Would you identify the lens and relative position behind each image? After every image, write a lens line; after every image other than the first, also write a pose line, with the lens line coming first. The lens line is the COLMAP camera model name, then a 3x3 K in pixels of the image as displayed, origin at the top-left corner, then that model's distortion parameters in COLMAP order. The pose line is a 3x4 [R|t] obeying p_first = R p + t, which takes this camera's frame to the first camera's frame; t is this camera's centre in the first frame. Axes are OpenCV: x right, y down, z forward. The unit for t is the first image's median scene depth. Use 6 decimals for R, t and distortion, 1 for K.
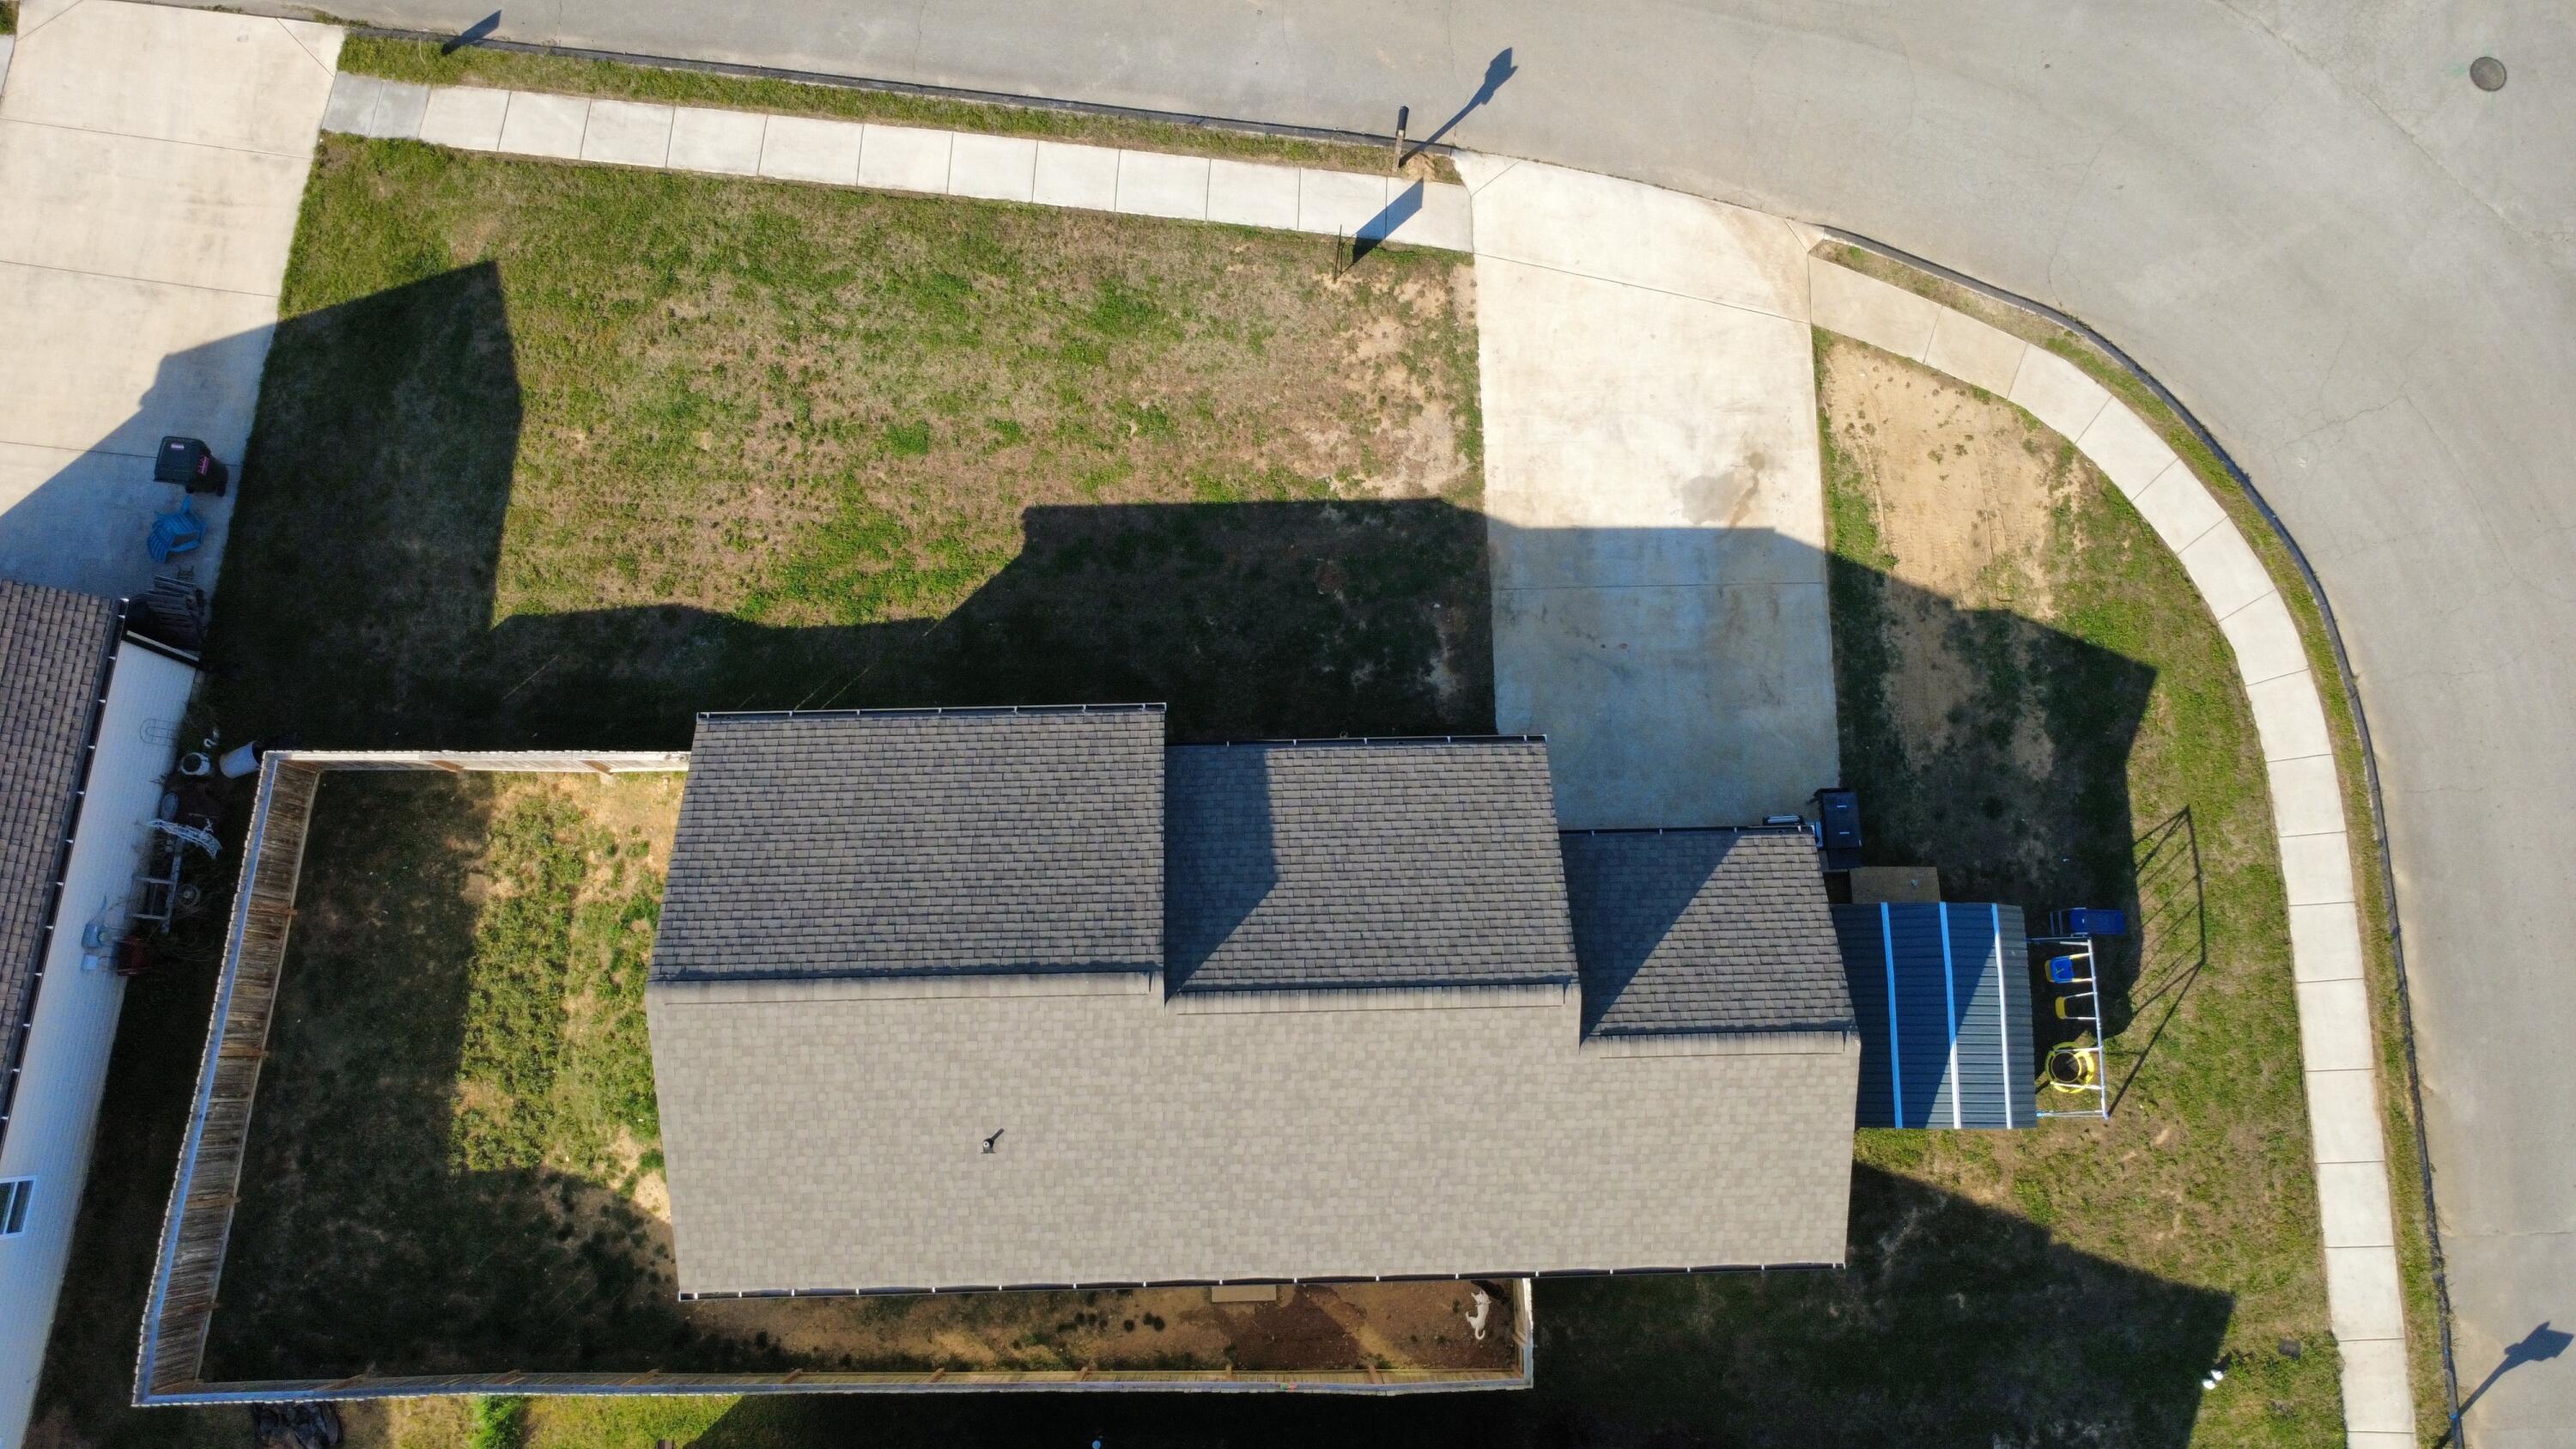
lens RADIAL K [[1871.0, 0, 1288.0], [0, 1871.0, 724.5], [0, 0, 1]] dist [0.001083, 0.004067]
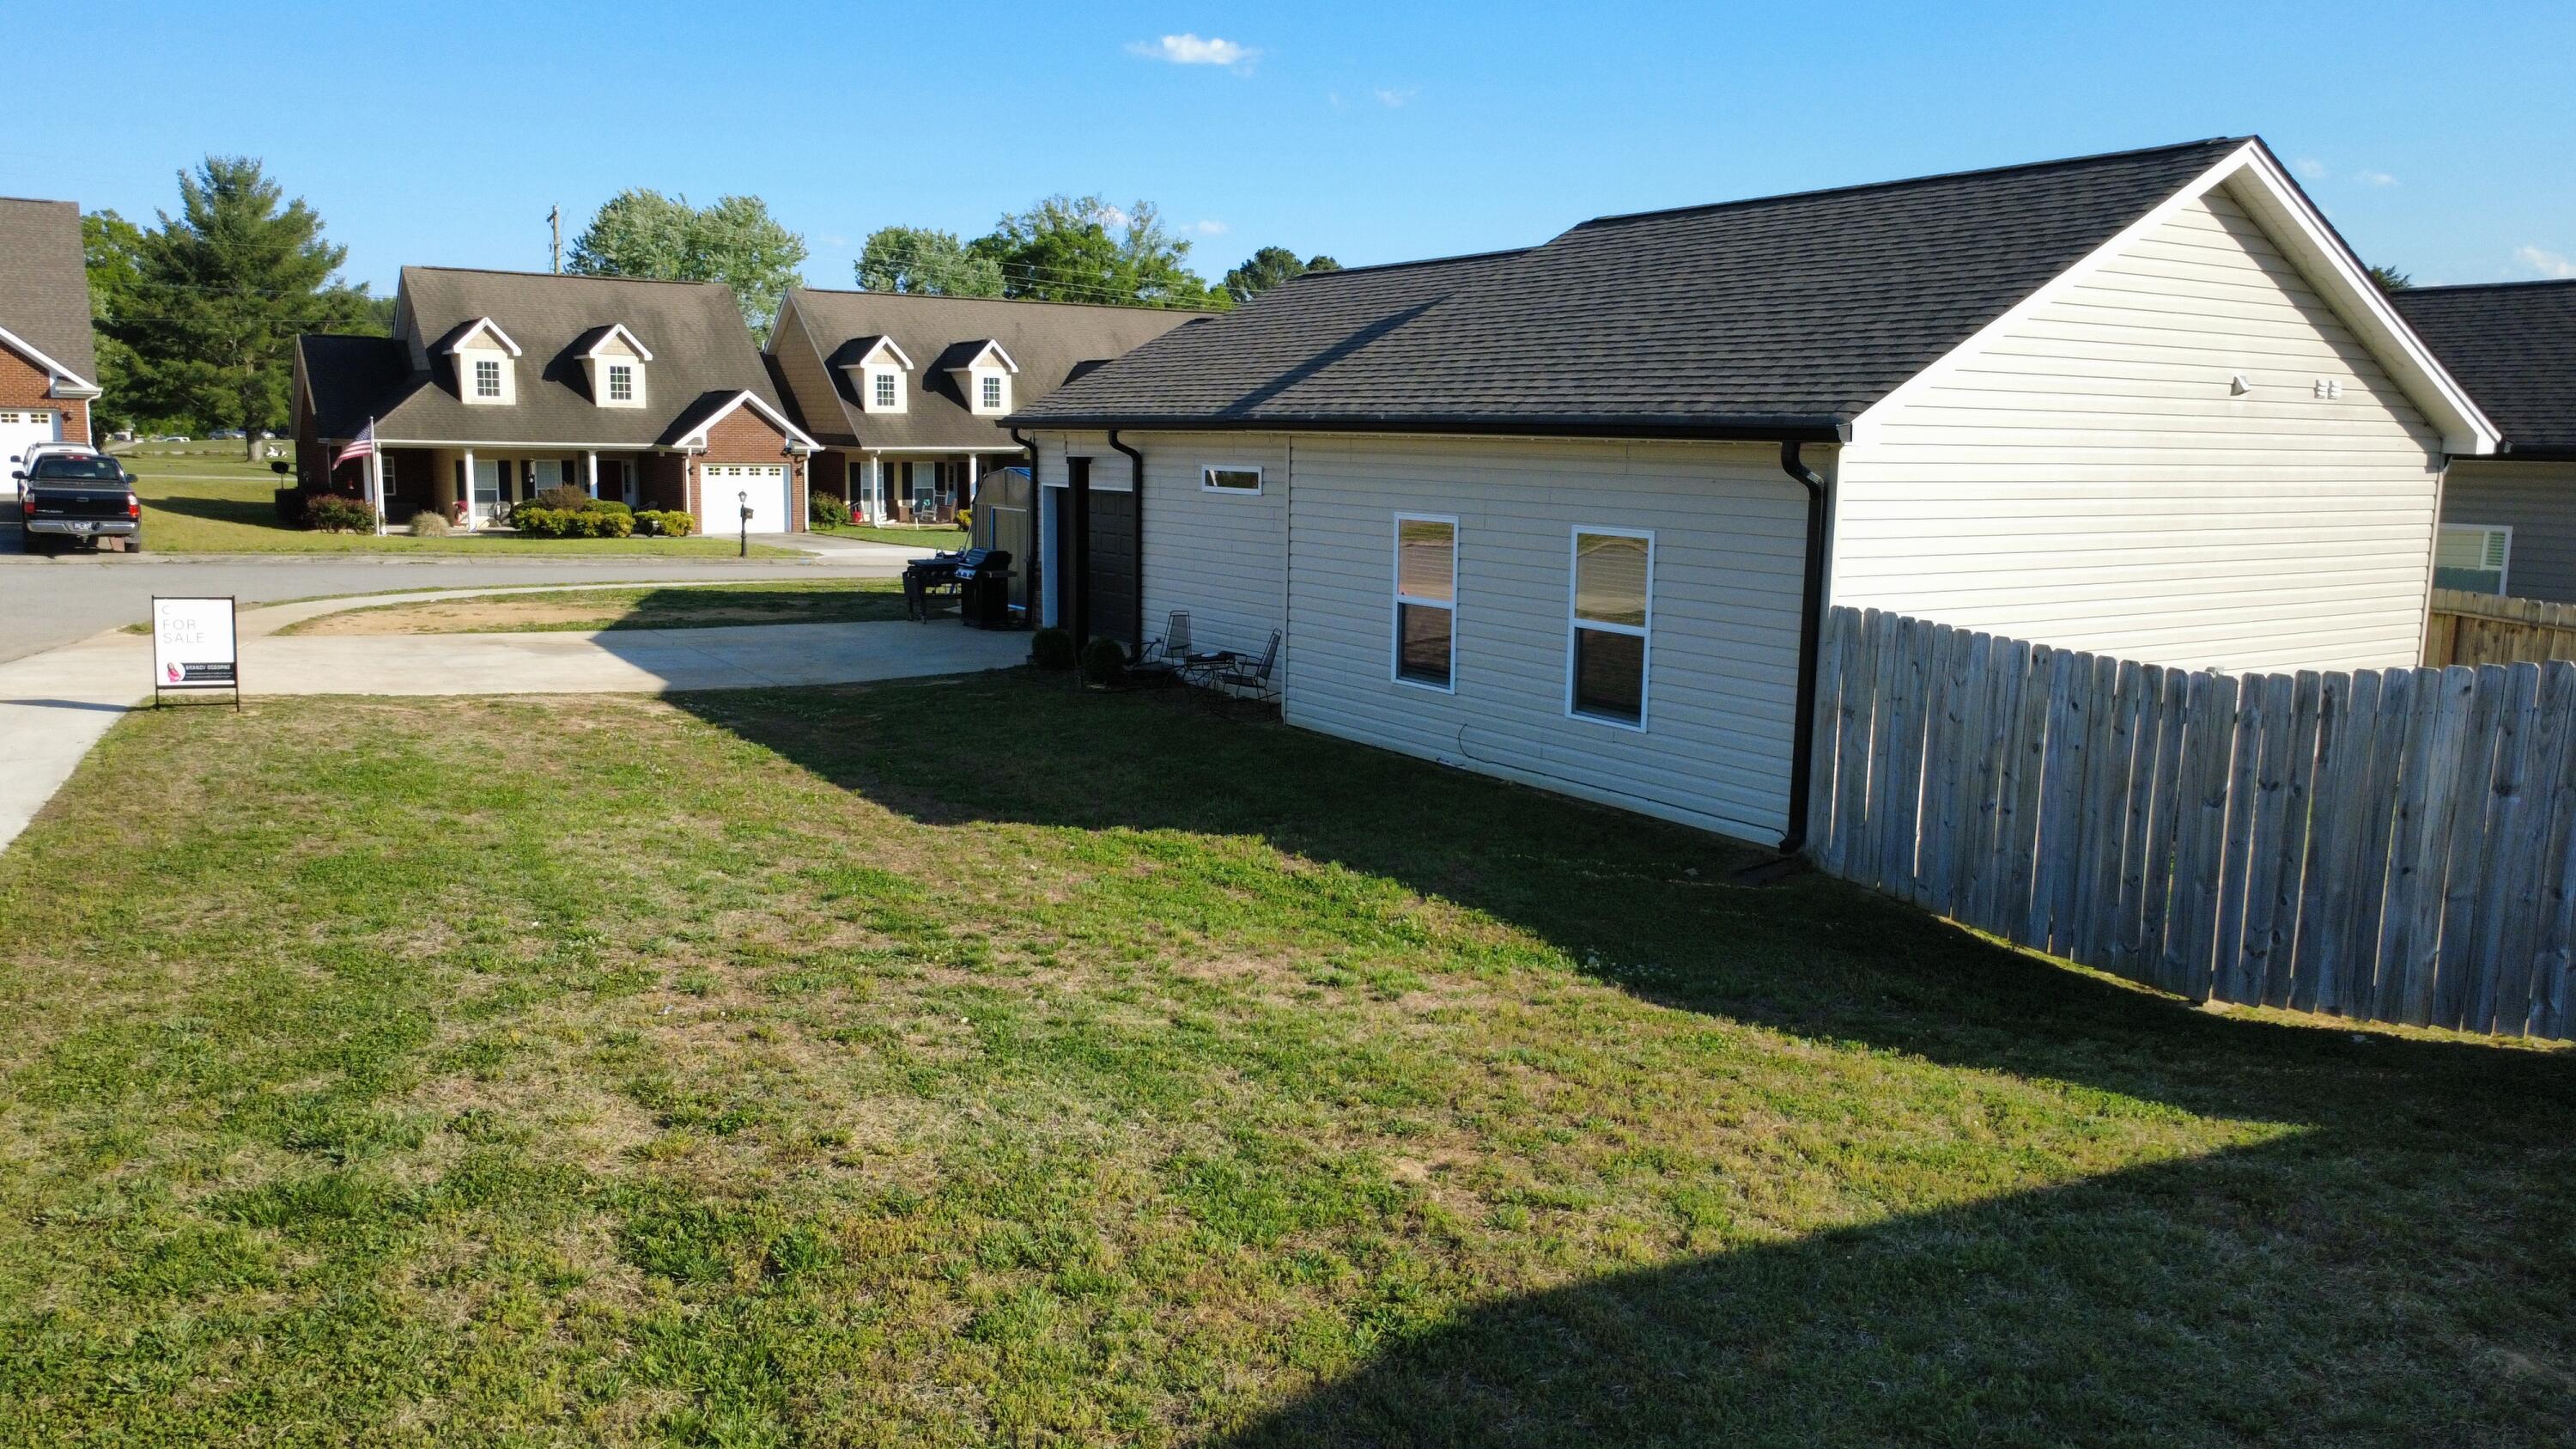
lens RADIAL K [[1871.0, 0, 1288.0], [0, 1871.0, 724.5], [0, 0, 1]] dist [0.001083, 0.004067]
pose [[-0.528983, -0.151983, 0.834912, -0.524939], [0.830384, 0.110228, 0.546180, -0.276694], [-0.175040, 0.982217, 0.067895, 0.927016]]
